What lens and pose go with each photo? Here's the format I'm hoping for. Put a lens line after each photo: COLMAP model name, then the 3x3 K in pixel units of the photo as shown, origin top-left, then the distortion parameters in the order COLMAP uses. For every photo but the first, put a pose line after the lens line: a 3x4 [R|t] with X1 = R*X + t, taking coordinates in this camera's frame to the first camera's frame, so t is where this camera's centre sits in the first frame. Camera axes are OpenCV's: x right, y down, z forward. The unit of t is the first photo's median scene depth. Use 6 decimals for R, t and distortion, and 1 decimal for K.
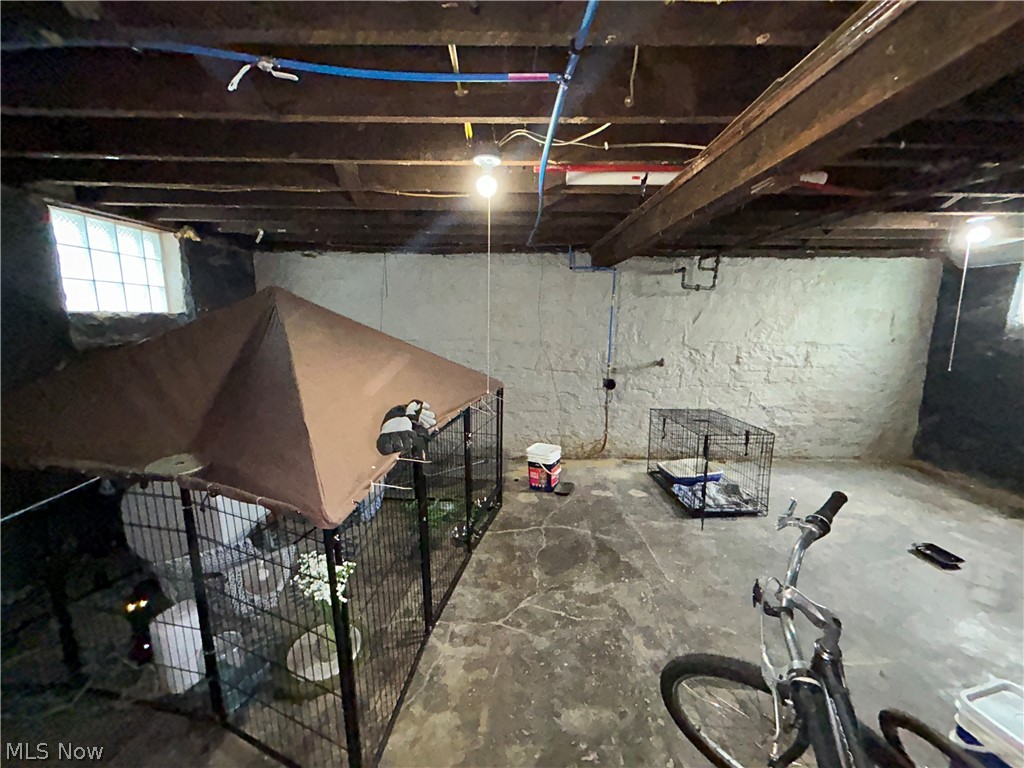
lens RADIAL K [[415.4, 0, 511.7], [0, 415.4, 381.9], [0, 0, 1]] dist [0.001603, -0.000177]
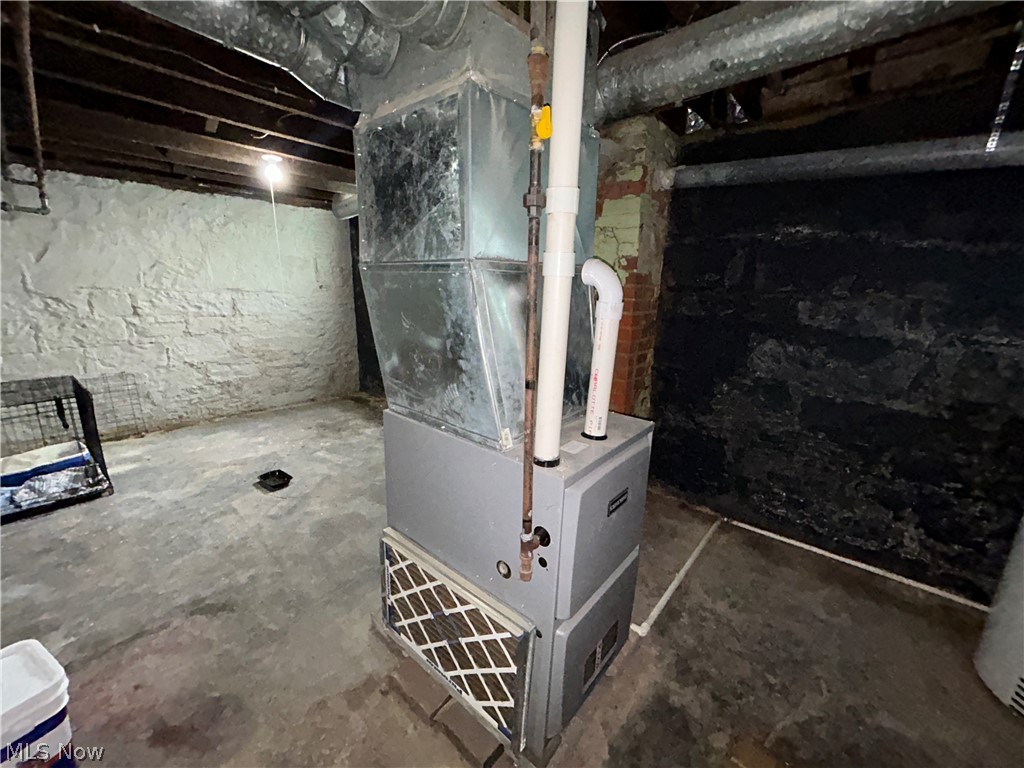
lens RADIAL K [[415.4, 0, 511.2], [0, 415.4, 384.0], [0, 0, 1]] dist [0.001603, -0.000177]
pose [[0.674603, -0.162327, 0.720112, 0.430732], [0.104650, 0.986700, 0.124385, 0.065128], [-0.730725, -0.008551, 0.682618, -0.098776]]
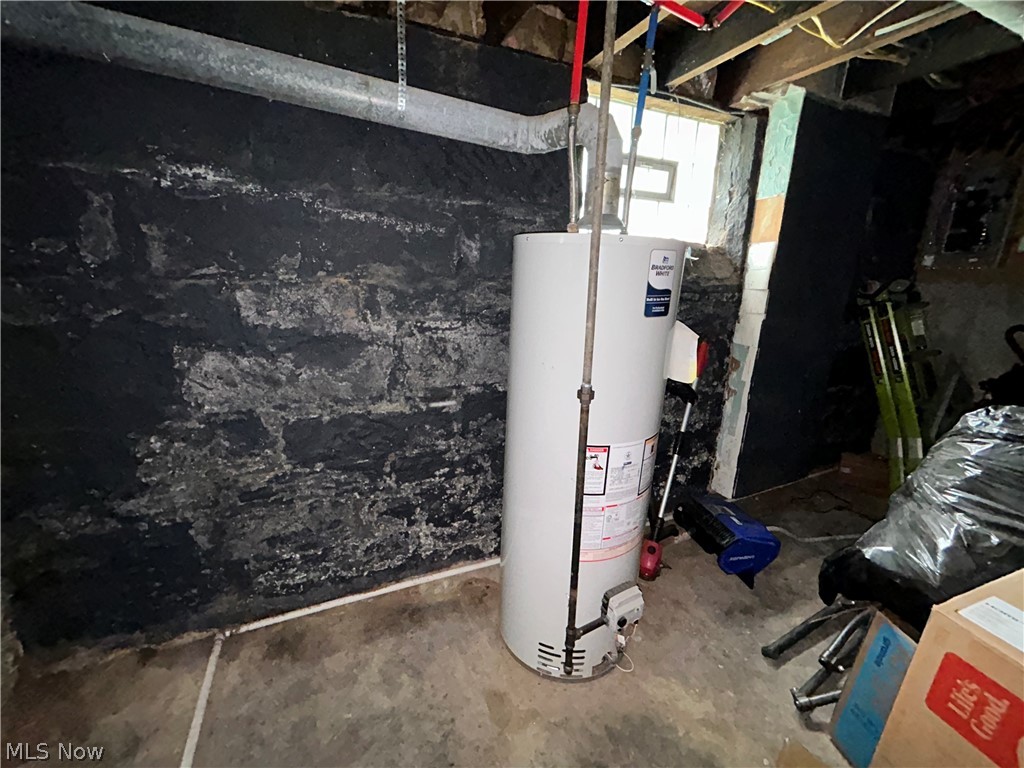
lens RADIAL K [[415.4, 0, 509.3], [0, 415.4, 383.5], [0, 0, 1]] dist [0.001603, -0.000177]
pose [[-0.392285, -0.249609, 0.885329, 0.643128], [0.120620, 0.940208, 0.318528, 0.056579], [-0.911901, 0.231742, -0.338722, -0.078869]]
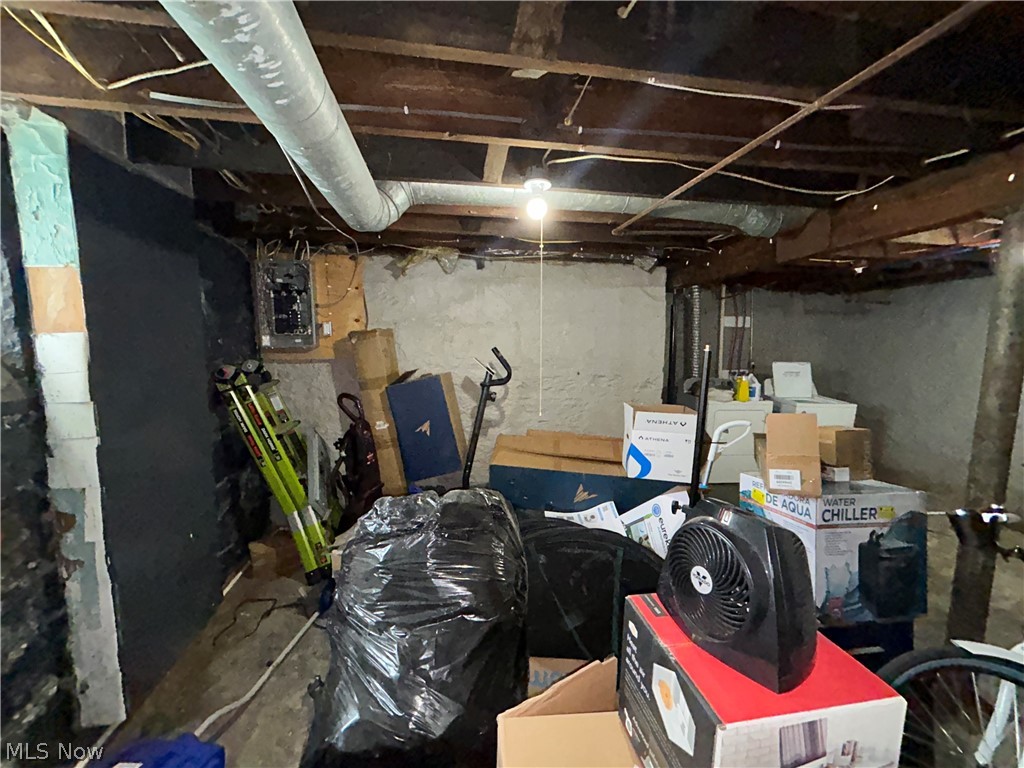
lens RADIAL K [[415.4, 0, 511.2], [0, 415.4, 380.9], [0, 0, 1]] dist [0.001603, -0.000177]
pose [[-0.988475, 0.010661, -0.151007, 0.708011], [-0.028367, 0.966803, 0.253944, 0.037407], [0.148701, 0.255301, -0.955358, -0.190557]]
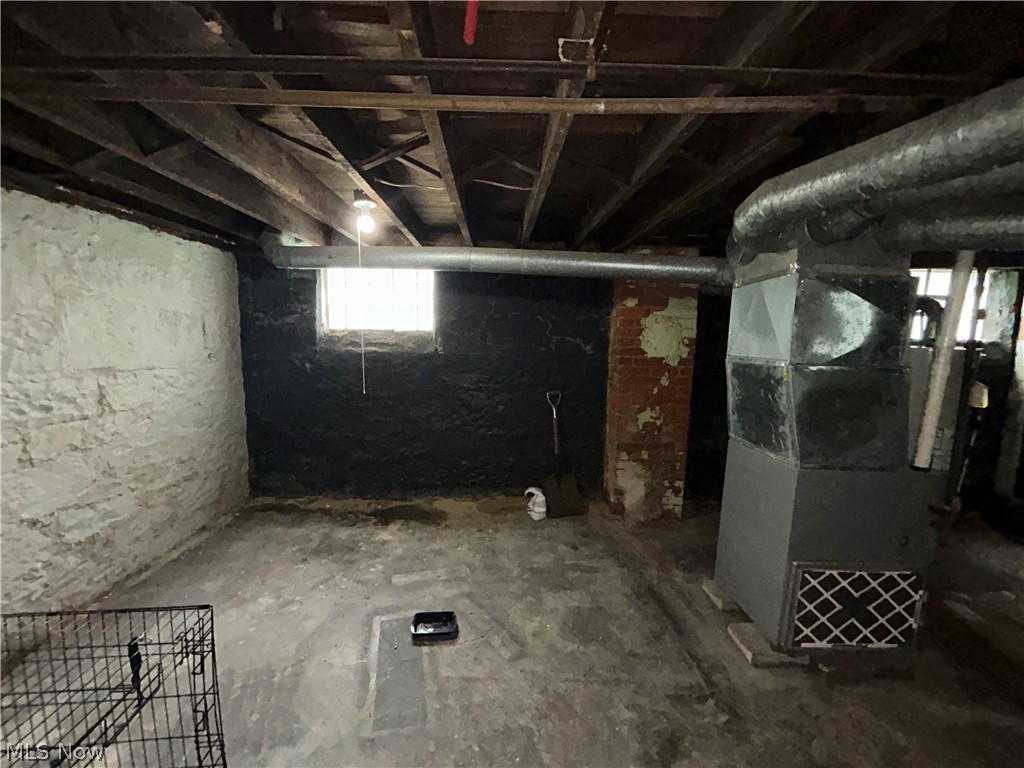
lens RADIAL K [[415.4, 0, 510.8], [0, 415.4, 383.2], [0, 0, 1]] dist [0.001603, -0.000177]
pose [[-0.014885, -0.121600, 0.992468, 0.178315], [0.139391, 0.982633, 0.122486, -0.068959], [-0.990125, 0.140165, 0.002323, 0.480938]]
